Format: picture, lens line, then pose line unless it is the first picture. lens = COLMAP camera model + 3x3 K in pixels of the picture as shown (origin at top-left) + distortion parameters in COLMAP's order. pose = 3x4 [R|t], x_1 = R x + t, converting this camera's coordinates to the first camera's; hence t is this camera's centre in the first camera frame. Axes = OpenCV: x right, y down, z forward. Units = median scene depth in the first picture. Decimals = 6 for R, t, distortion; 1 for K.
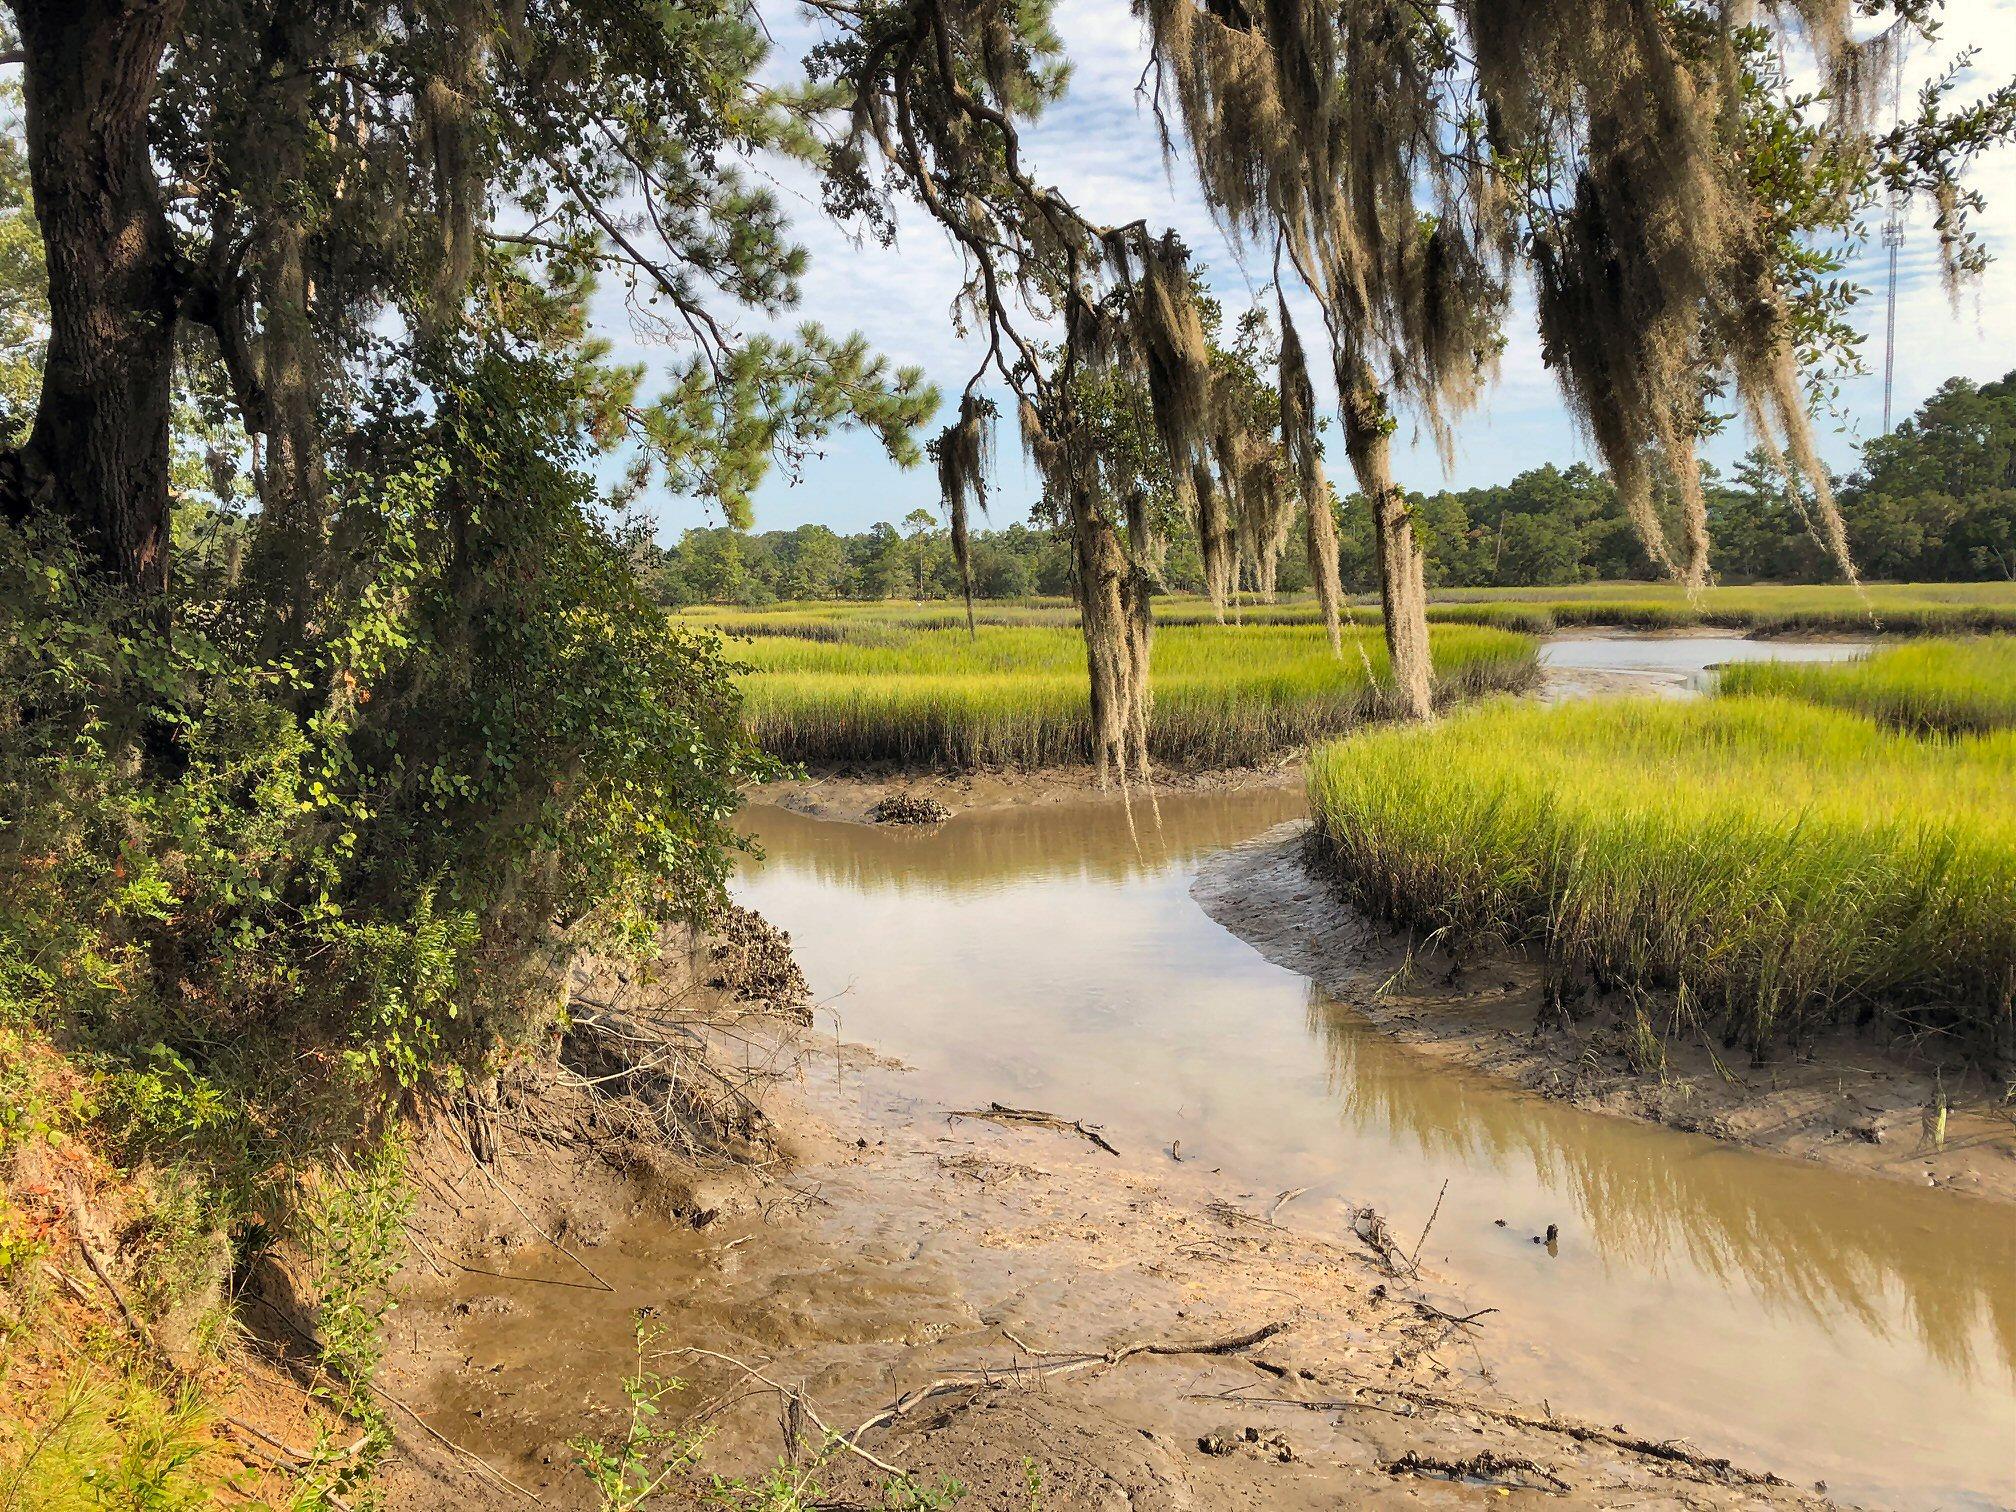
lens RADIAL K [[1657.1, 0, 986.2], [0, 1657.1, 765.1], [0, 0, 1]] dist [0.010938, -0.009121]
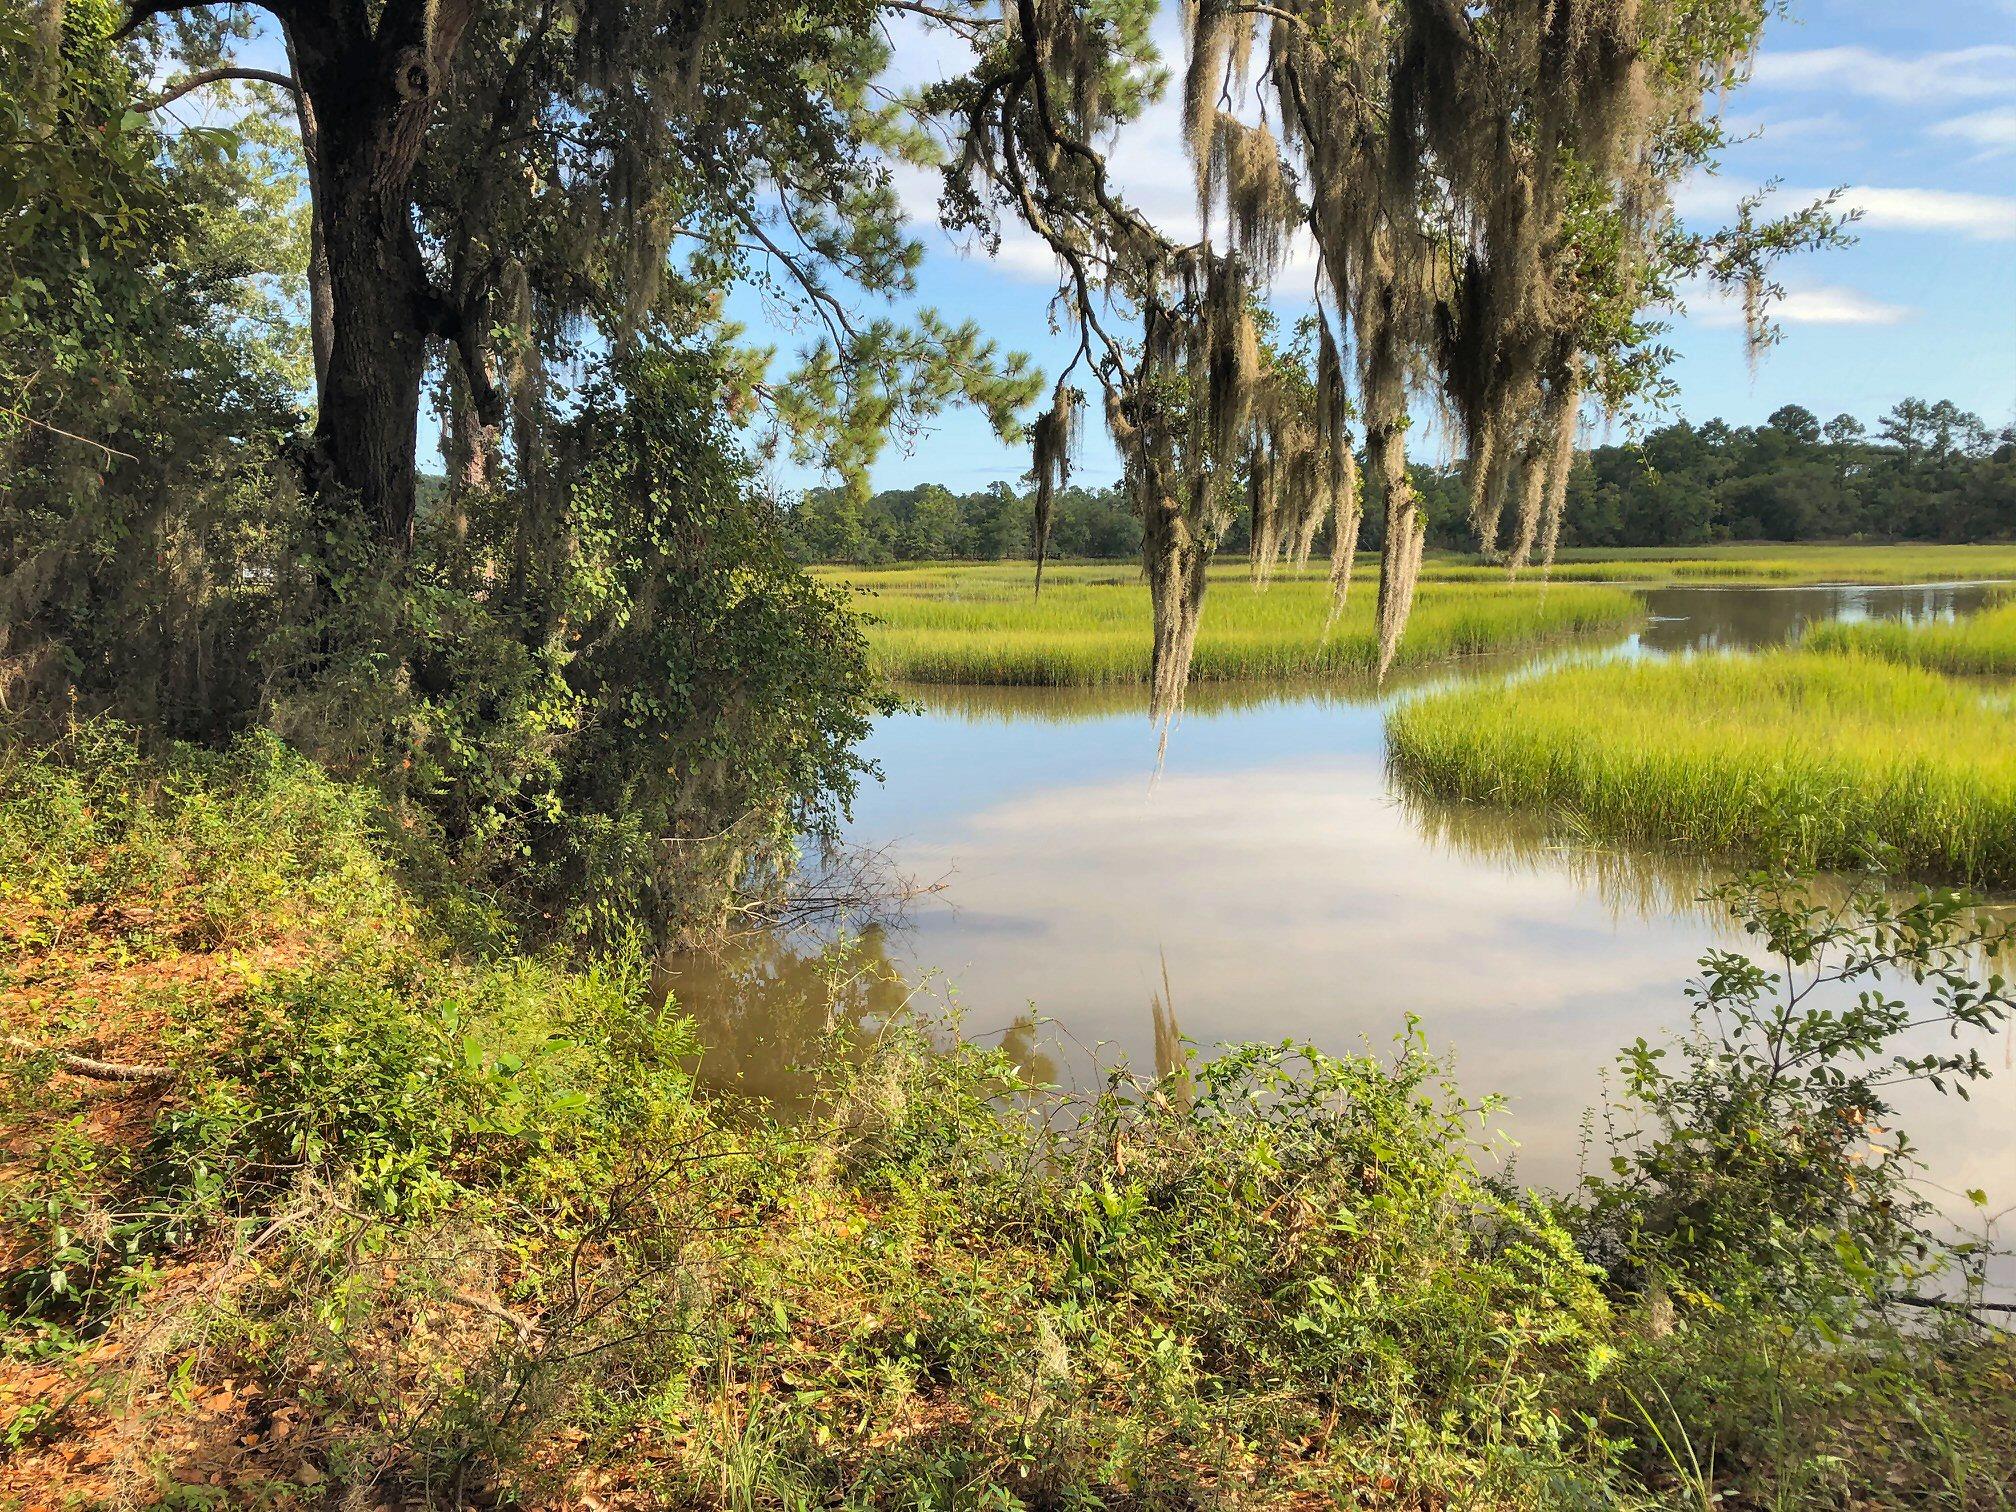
lens RADIAL K [[1664.4, 0, 1008.0], [0, 1664.4, 756.0], [0, 0, 1]] dist [0.038558, -0.005086]
pose [[0.998548, 0.010561, -0.052826, 0.015877], [-0.009597, 0.999783, 0.018481, 0.015715], [0.053010, -0.017947, 0.998433, -0.175666]]
